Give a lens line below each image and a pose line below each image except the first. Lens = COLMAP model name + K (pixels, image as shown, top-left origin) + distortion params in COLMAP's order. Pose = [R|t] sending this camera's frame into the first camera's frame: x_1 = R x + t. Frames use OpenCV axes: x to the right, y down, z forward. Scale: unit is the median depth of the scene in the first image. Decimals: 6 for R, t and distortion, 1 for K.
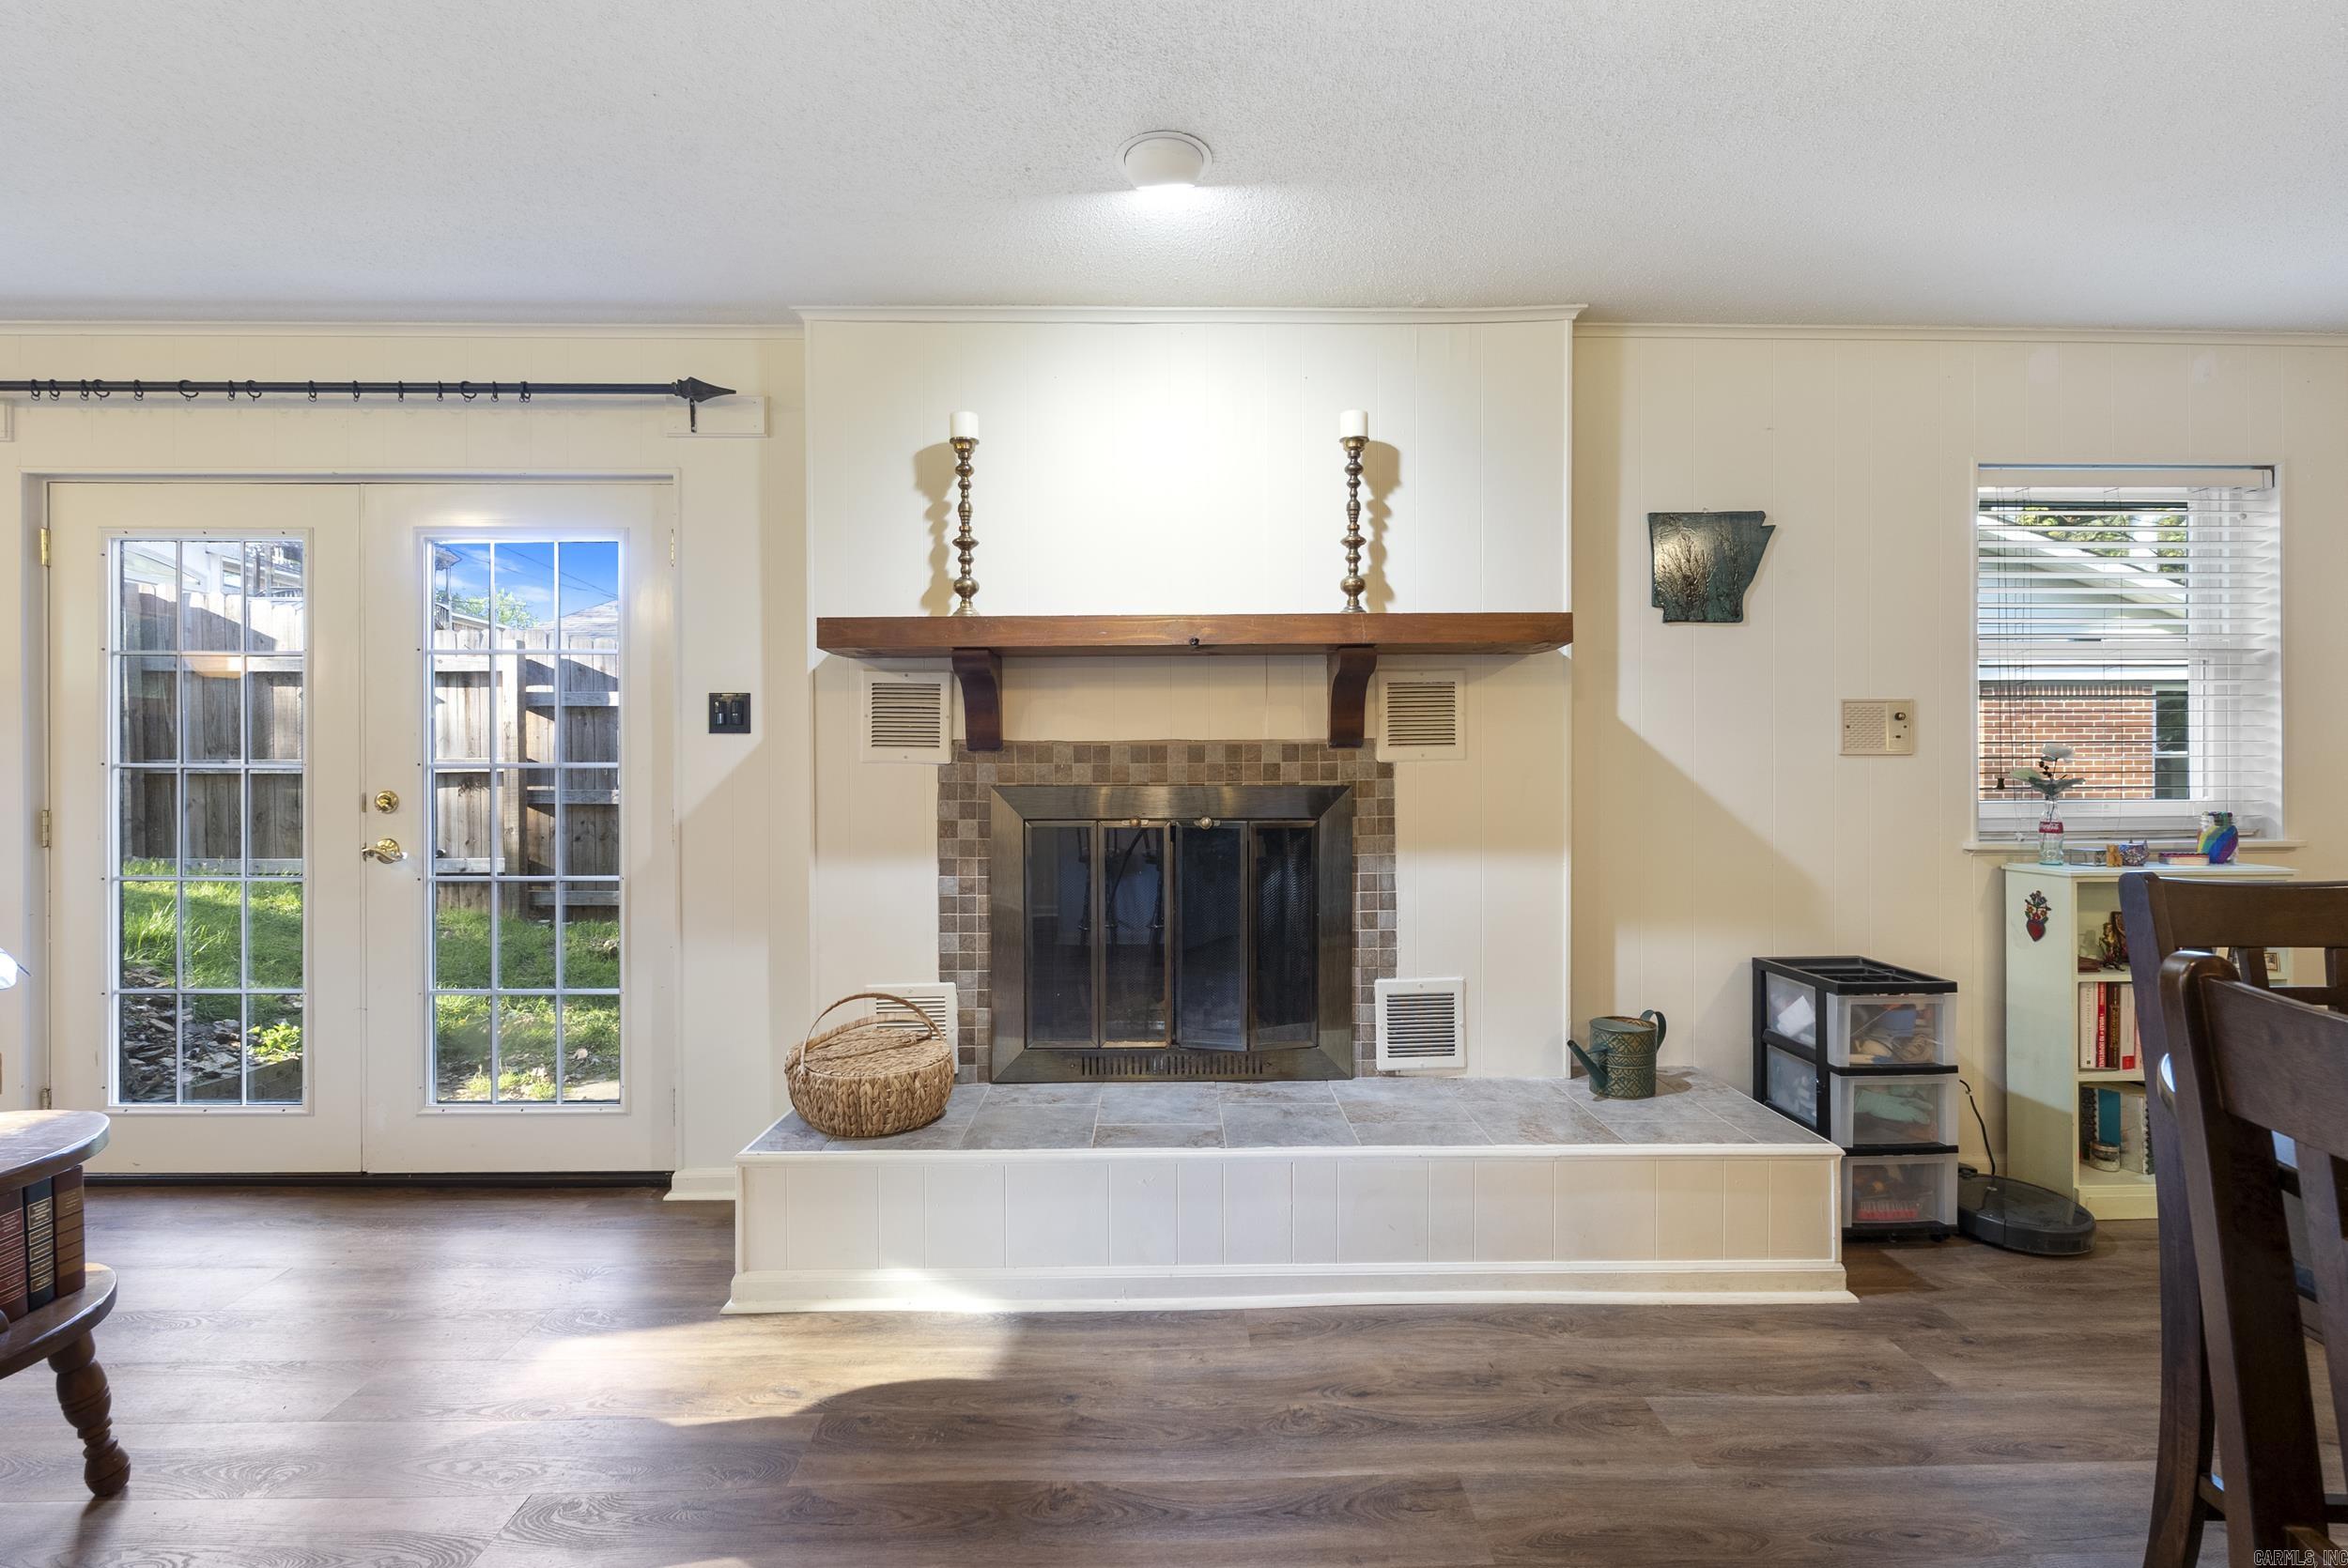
lens RADIAL K [[1039.0, 0, 1183.9], [0, 1039.0, 781.8], [0, 0, 1]] dist [-0.006902, 0.000560]
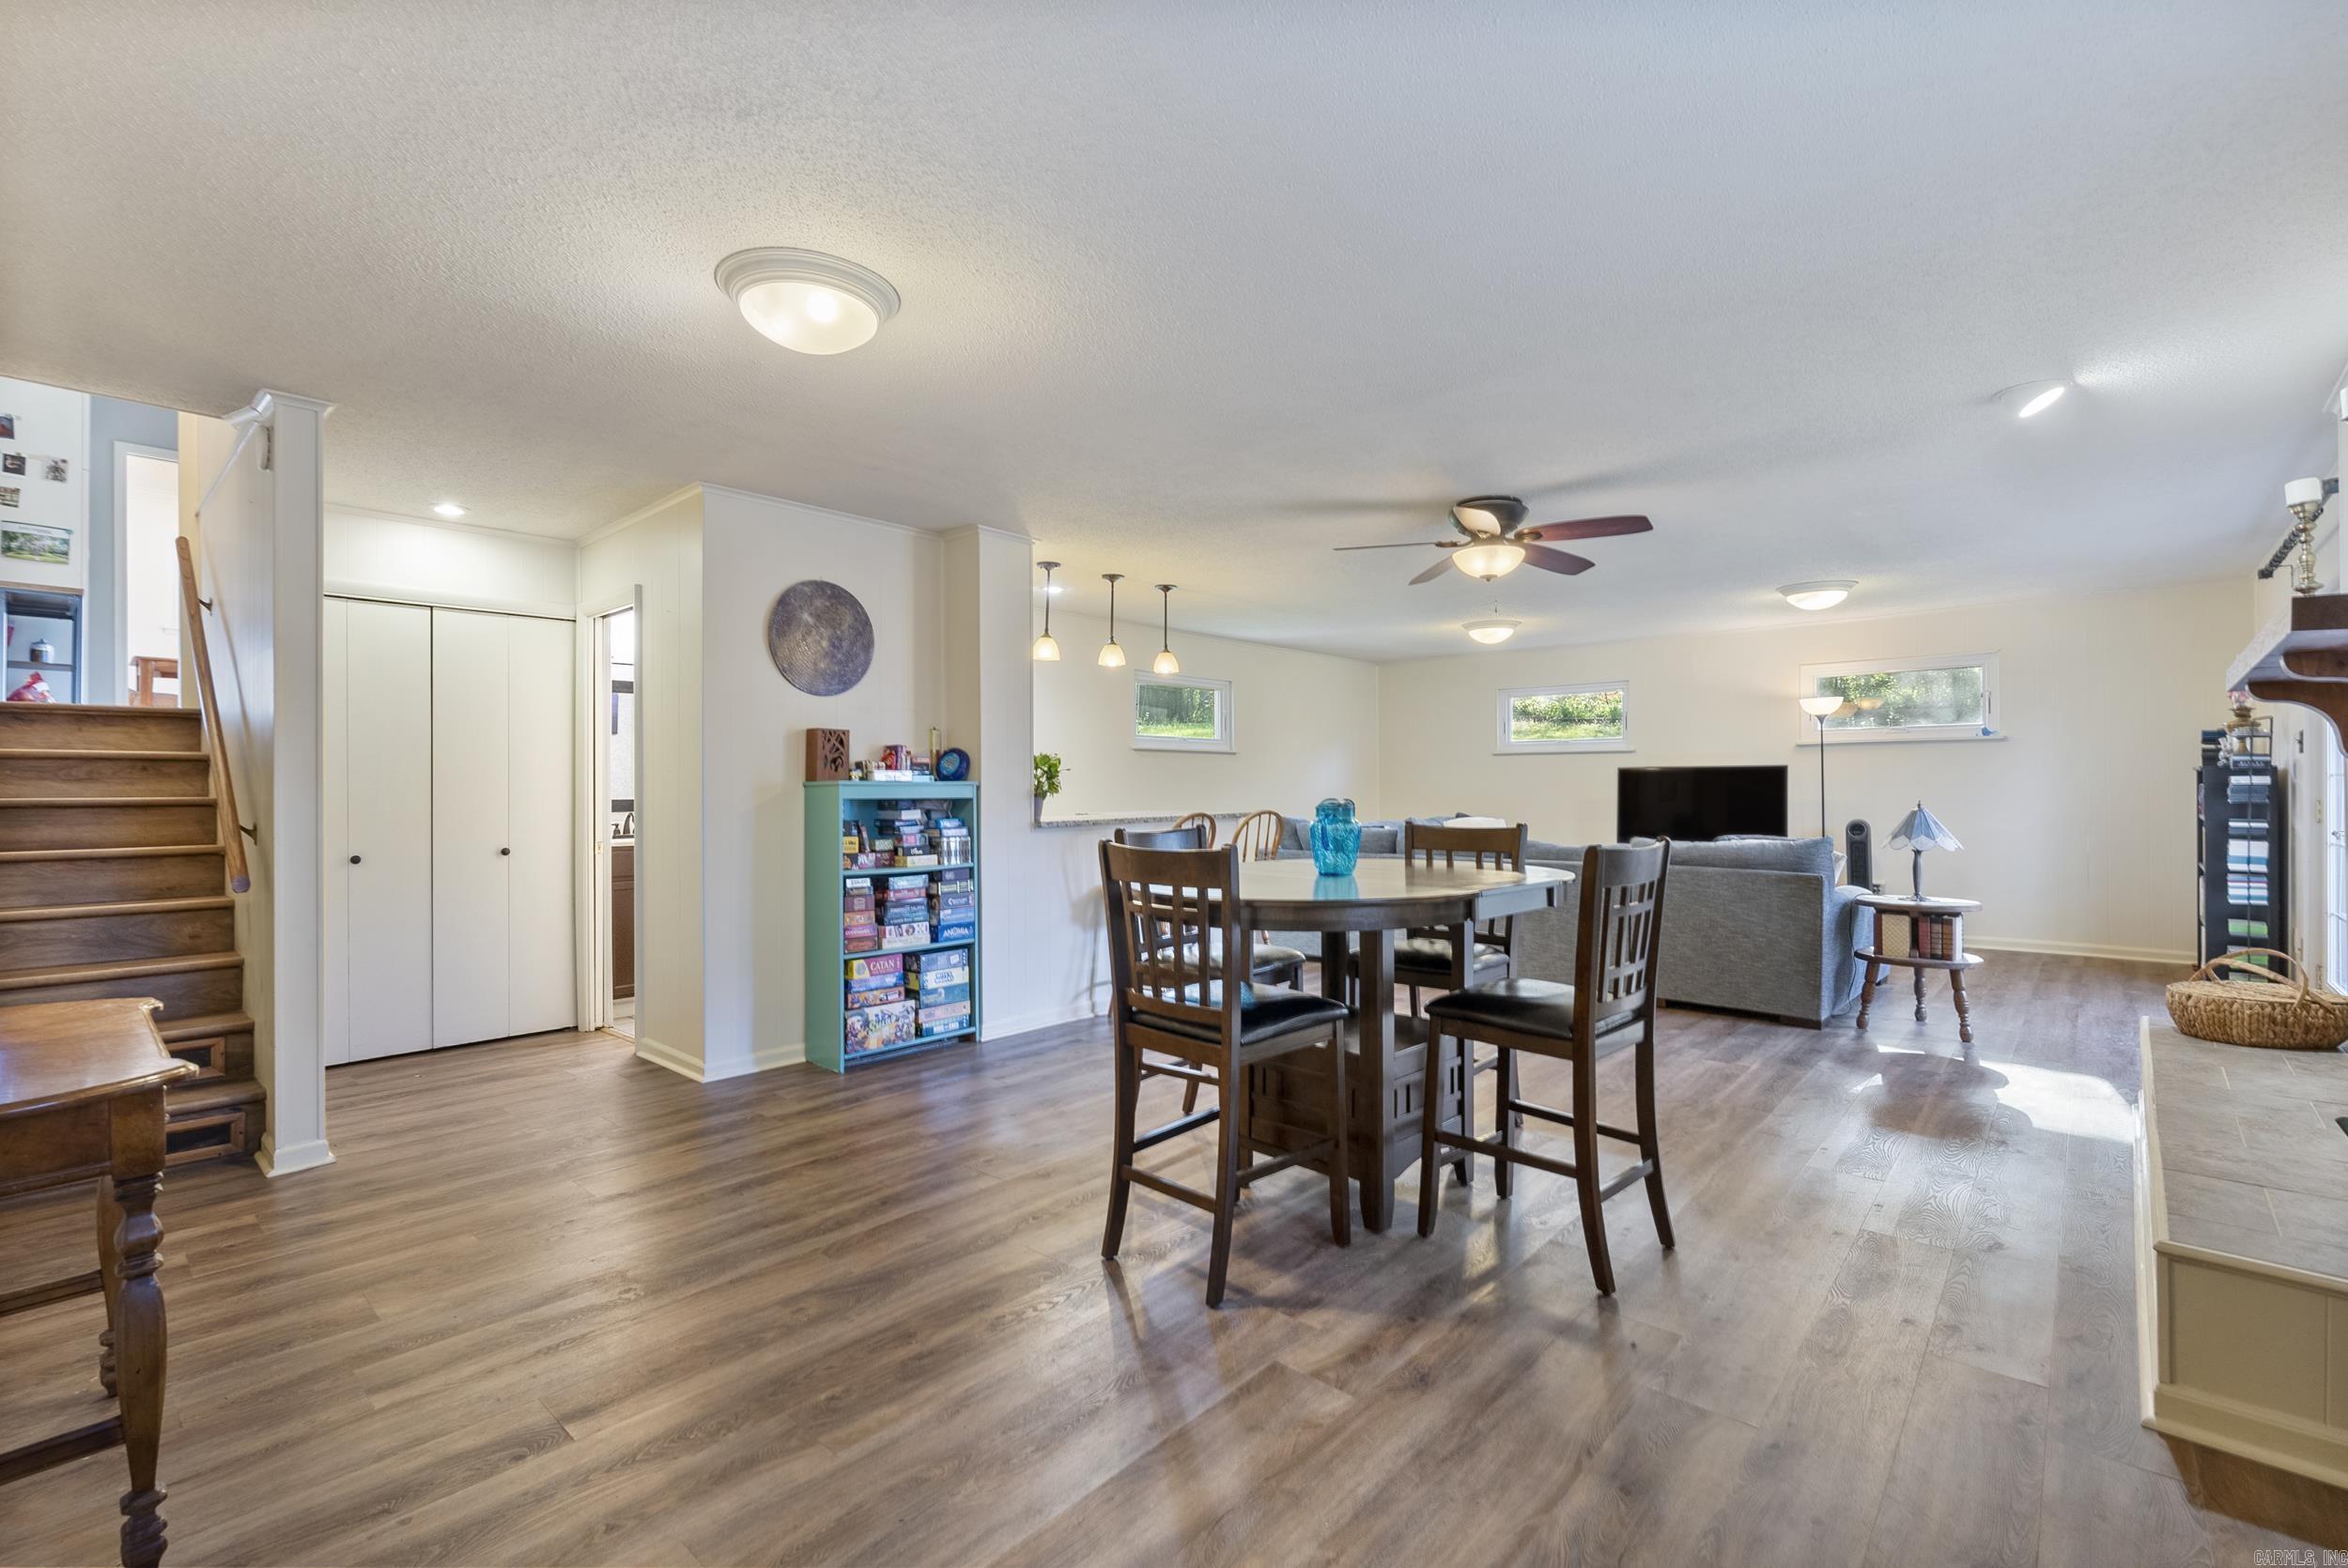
lens RADIAL K [[1039.0, 0, 1176.0], [0, 1039.0, 778.3], [0, 0, 1]] dist [-0.006902, 0.000560]
pose [[-0.687025, 0.002435, -0.726630, 1.473284], [0.008473, 0.999953, -0.004660, -0.019853], [0.726585, -0.009359, -0.687013, 0.832568]]
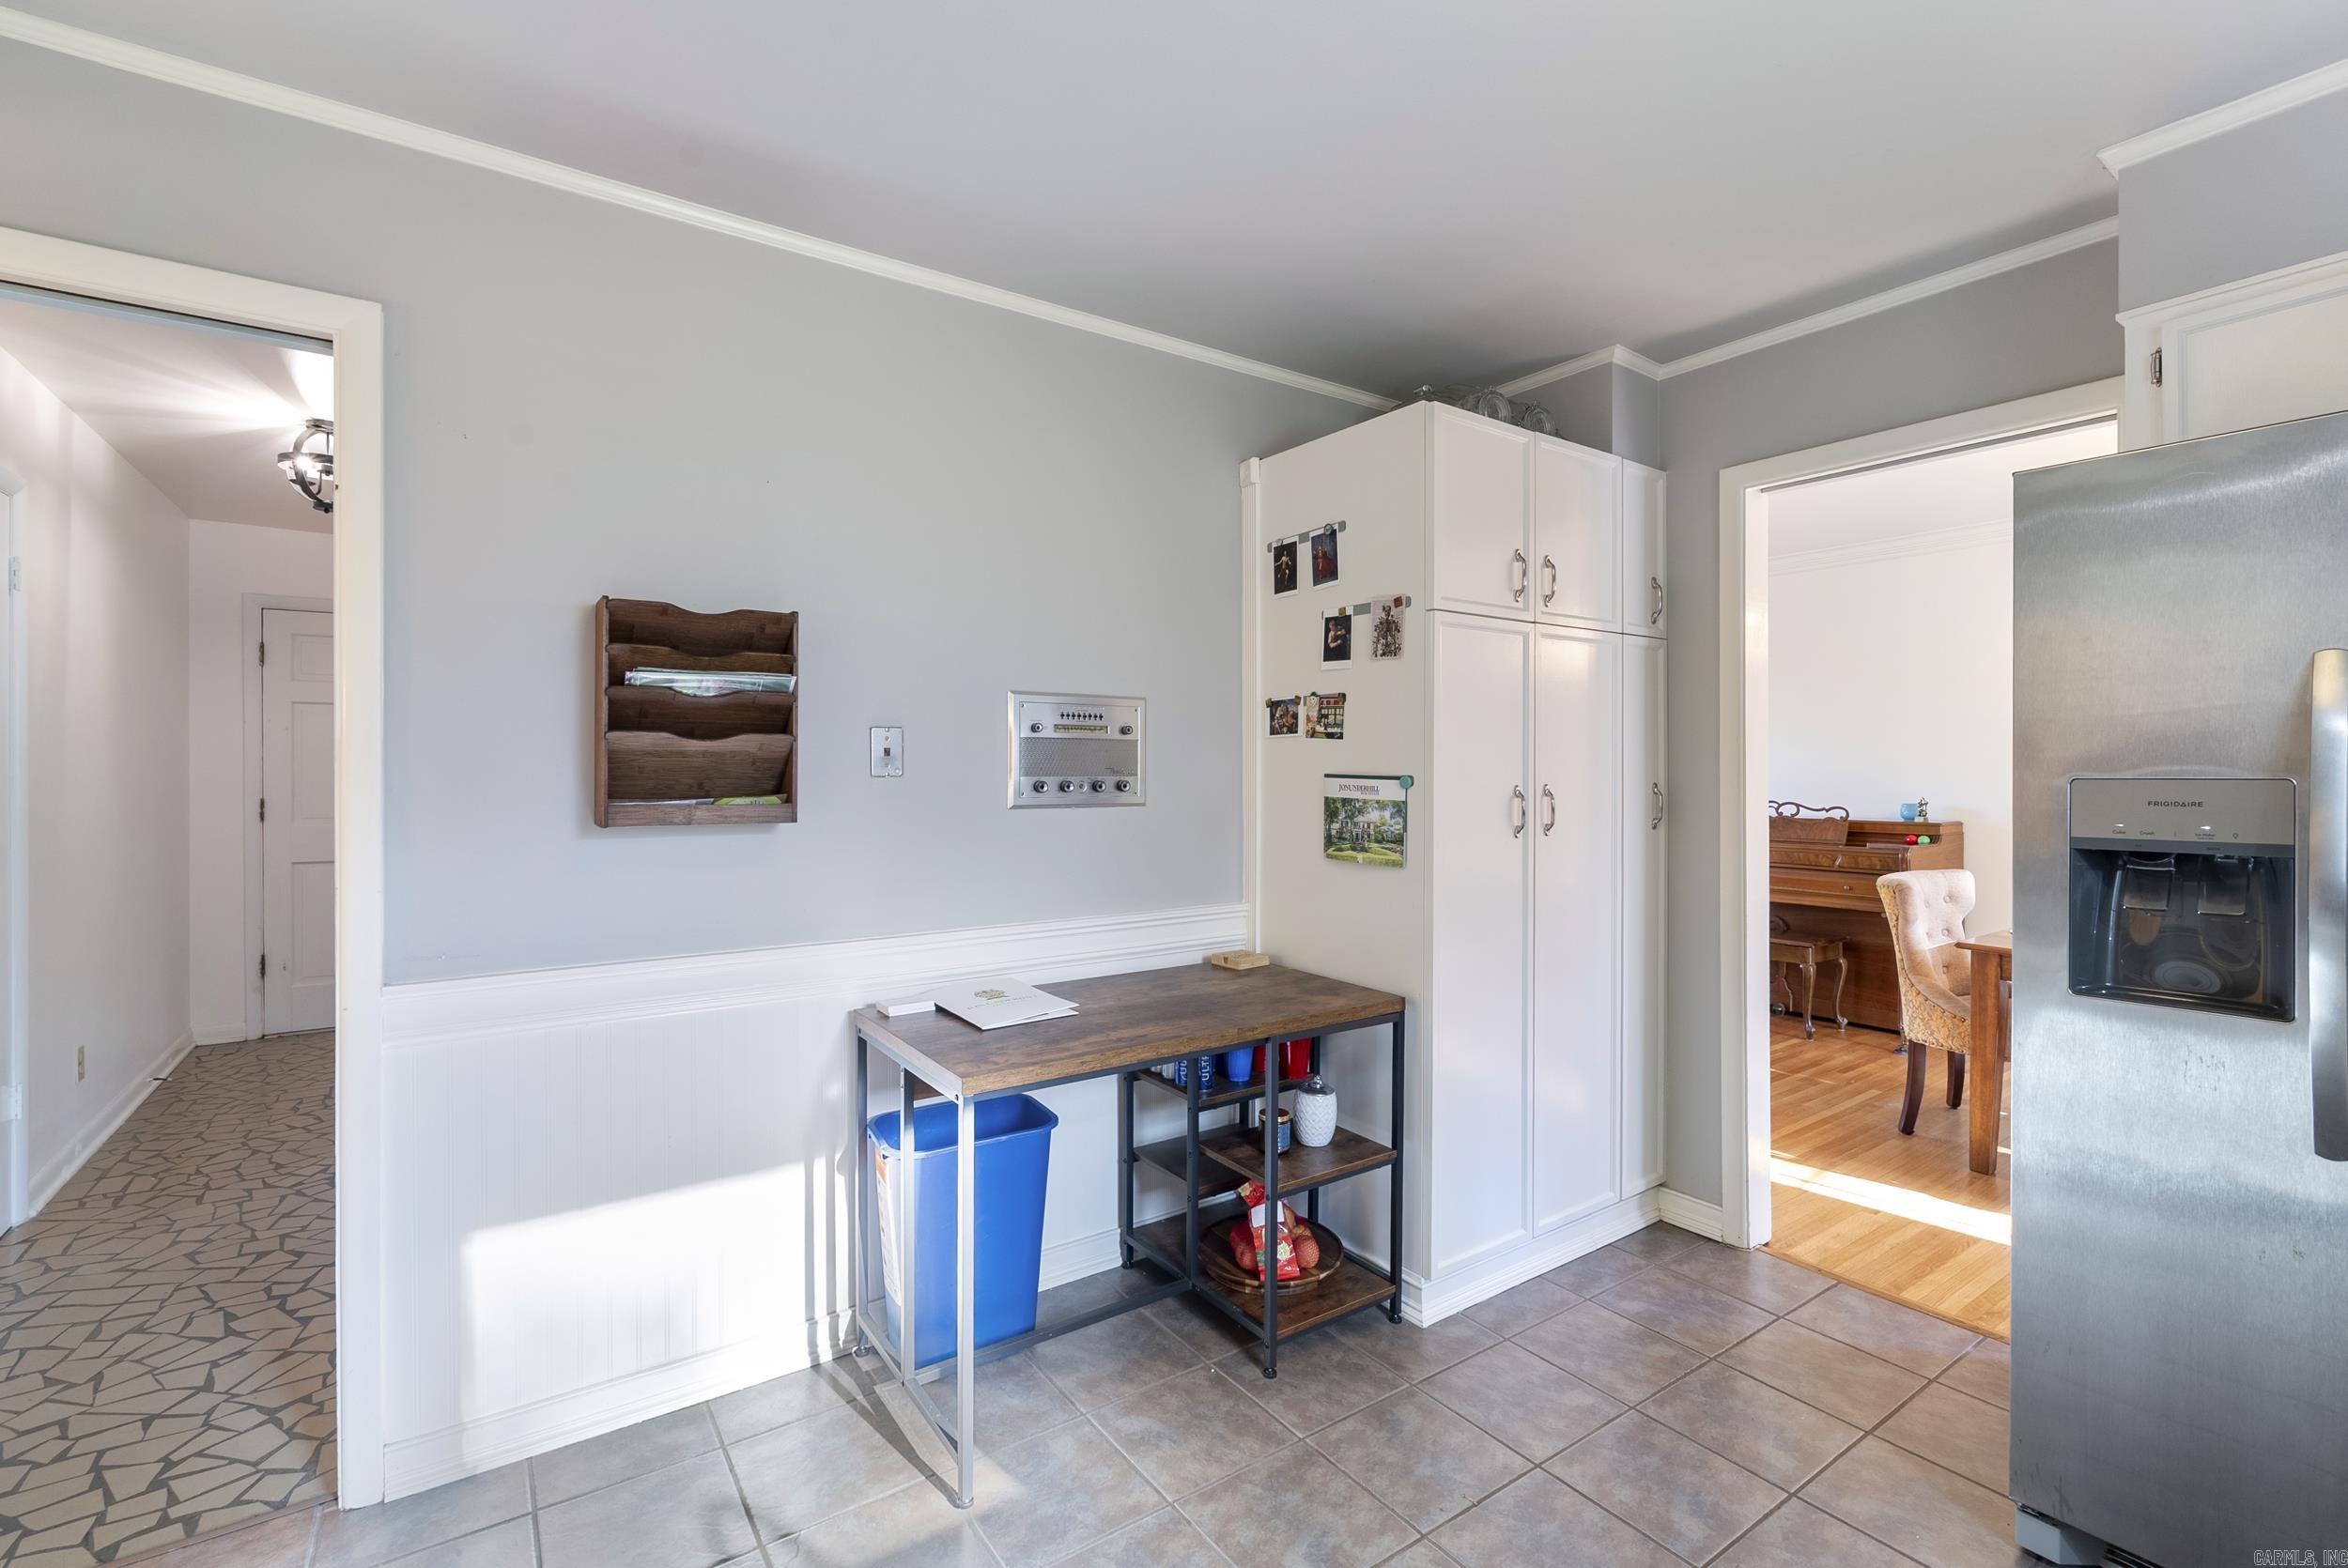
lens RADIAL K [[1039.0, 0, 1176.3], [0, 1039.0, 773.5], [0, 0, 1]] dist [-0.006902, 0.000560]
pose [[-0.548669, -0.003702, 0.836032, 0.858135], [-0.006048, 0.999982, 0.000459, -0.611199], [-0.836018, -0.004805, -0.548681, -1.898191]]
